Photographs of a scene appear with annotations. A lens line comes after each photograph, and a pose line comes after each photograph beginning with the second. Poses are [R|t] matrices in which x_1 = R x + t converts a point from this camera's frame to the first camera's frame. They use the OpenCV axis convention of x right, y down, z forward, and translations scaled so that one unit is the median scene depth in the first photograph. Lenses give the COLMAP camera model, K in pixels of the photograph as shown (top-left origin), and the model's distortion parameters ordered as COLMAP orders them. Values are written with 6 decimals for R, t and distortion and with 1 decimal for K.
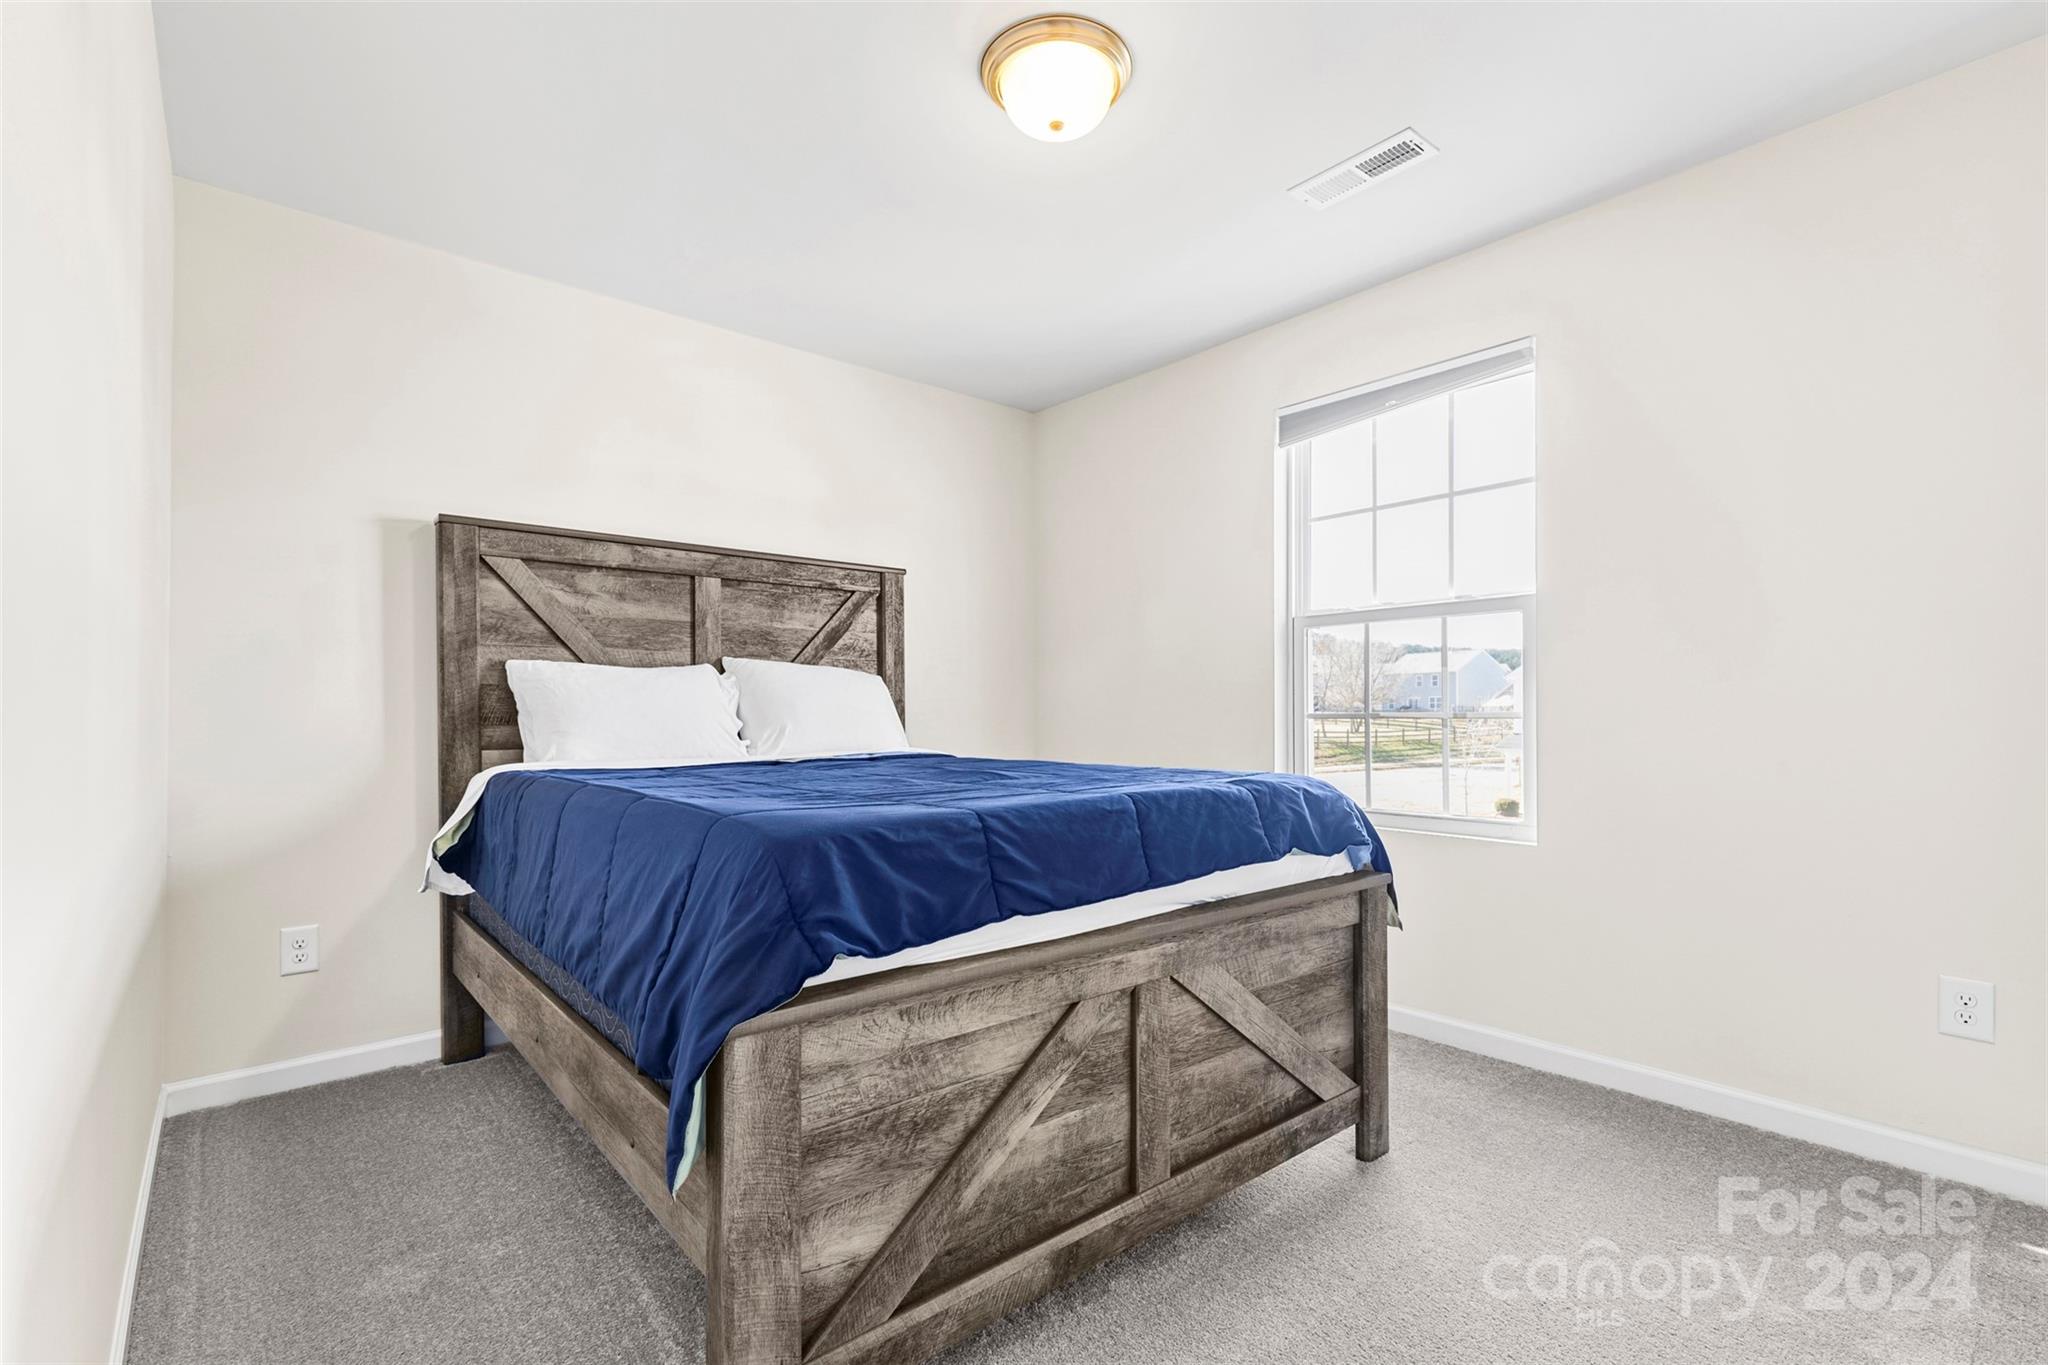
lens RADIAL K [[924.1, 0, 1034.7], [0, 924.1, 713.7], [0, 0, 1]] dist [-0.001433, -0.000135]
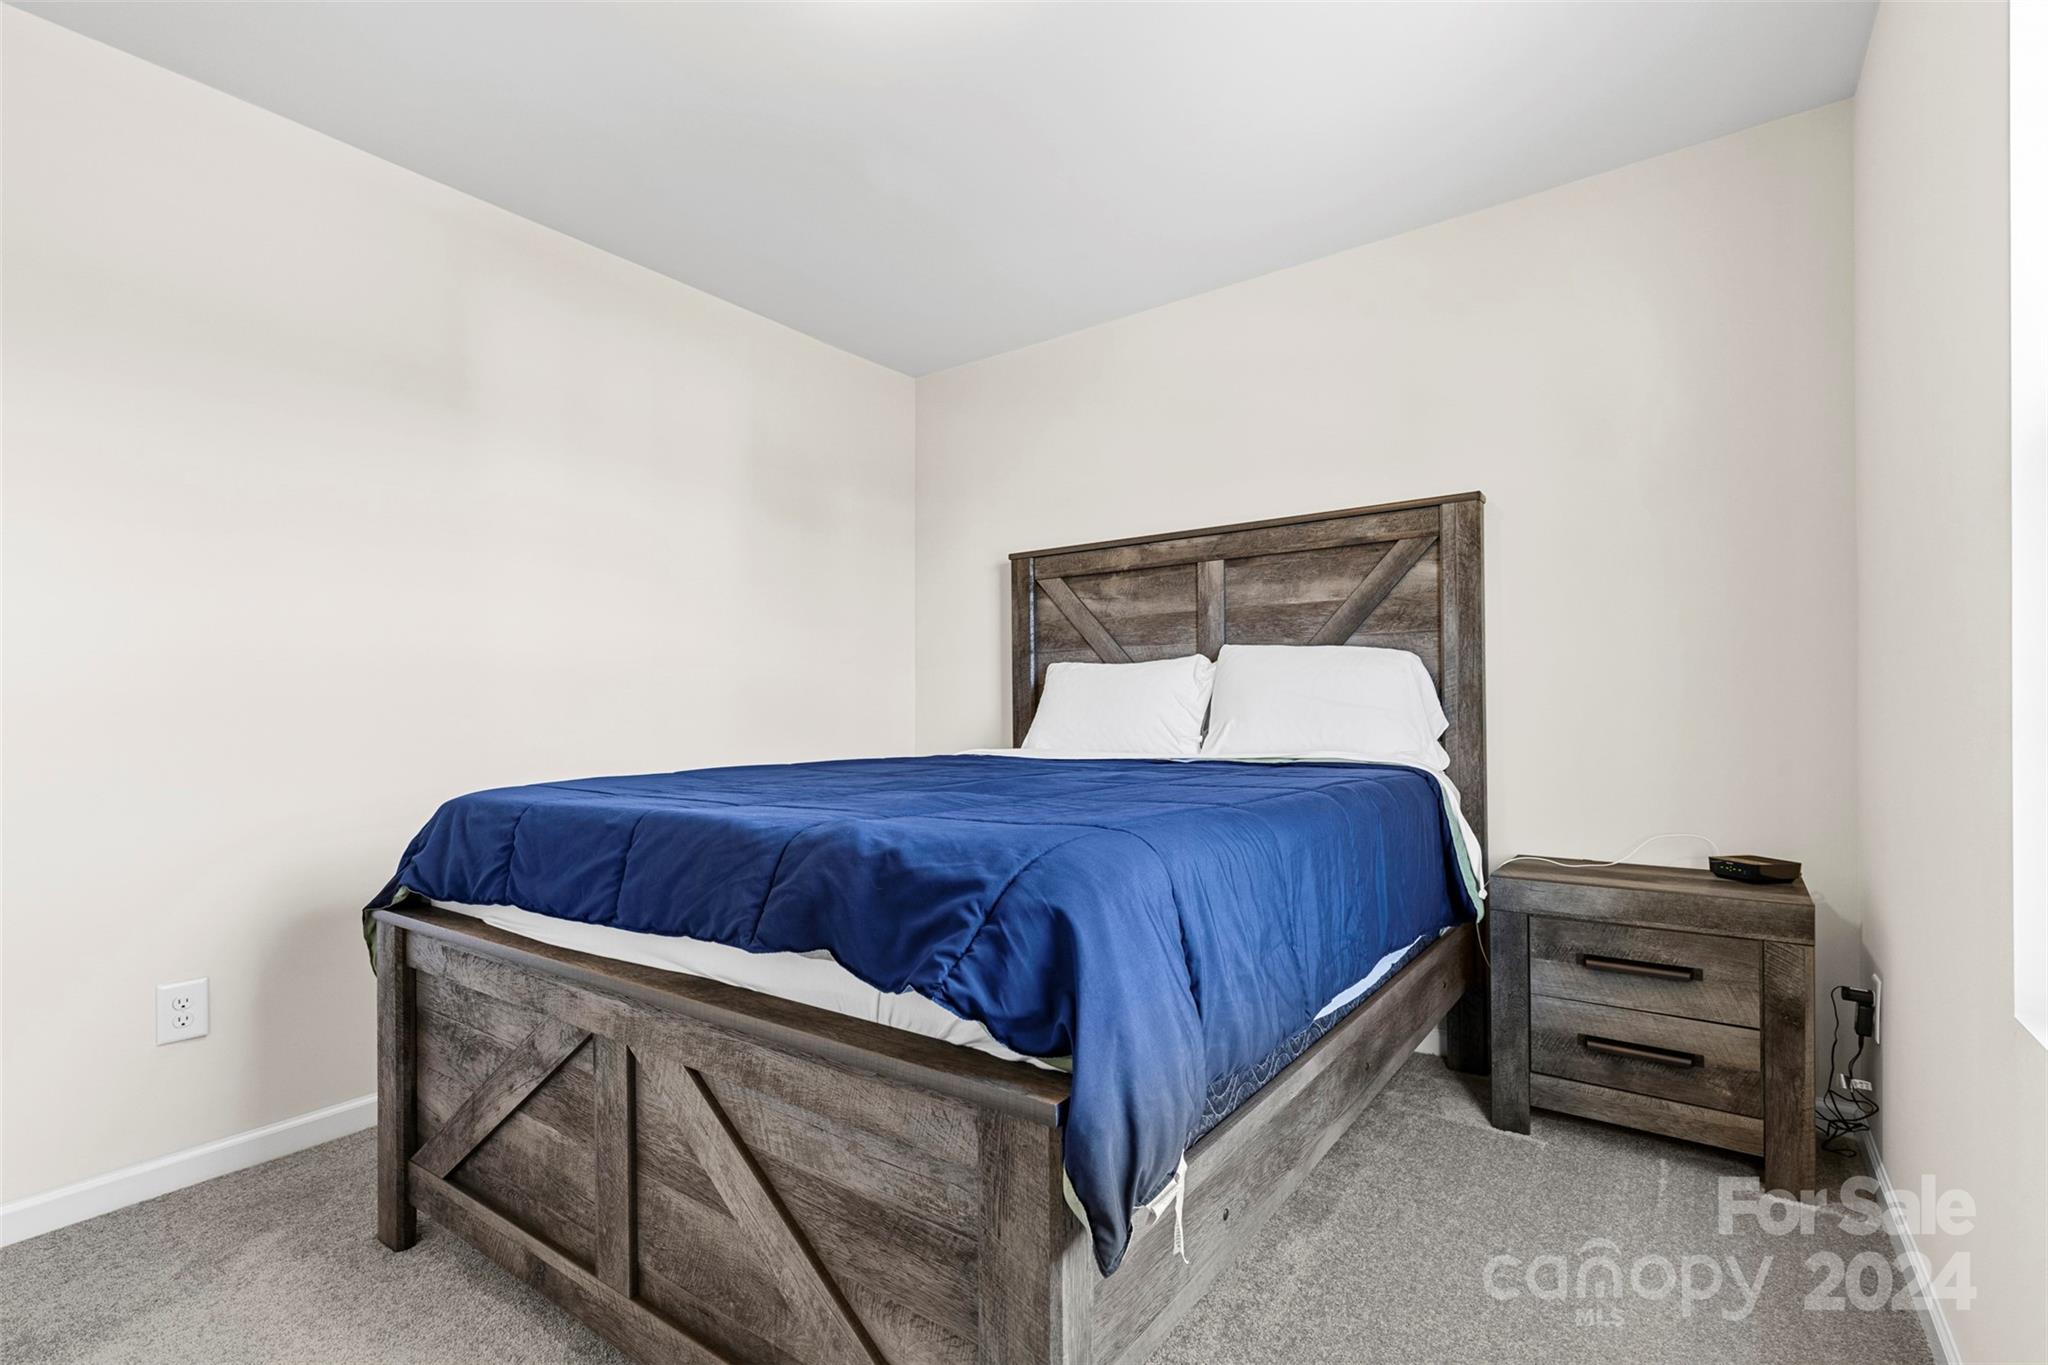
lens RADIAL K [[924.1, 0, 1034.7], [0, 924.1, 713.7], [0, 0, 1]] dist [-0.001433, -0.000135]
pose [[0.235113, 0.002678, -0.971964, 0.553605], [0.011048, 0.999924, 0.005427, 0.000321], [0.971905, -0.012015, 0.235066, 0.644119]]
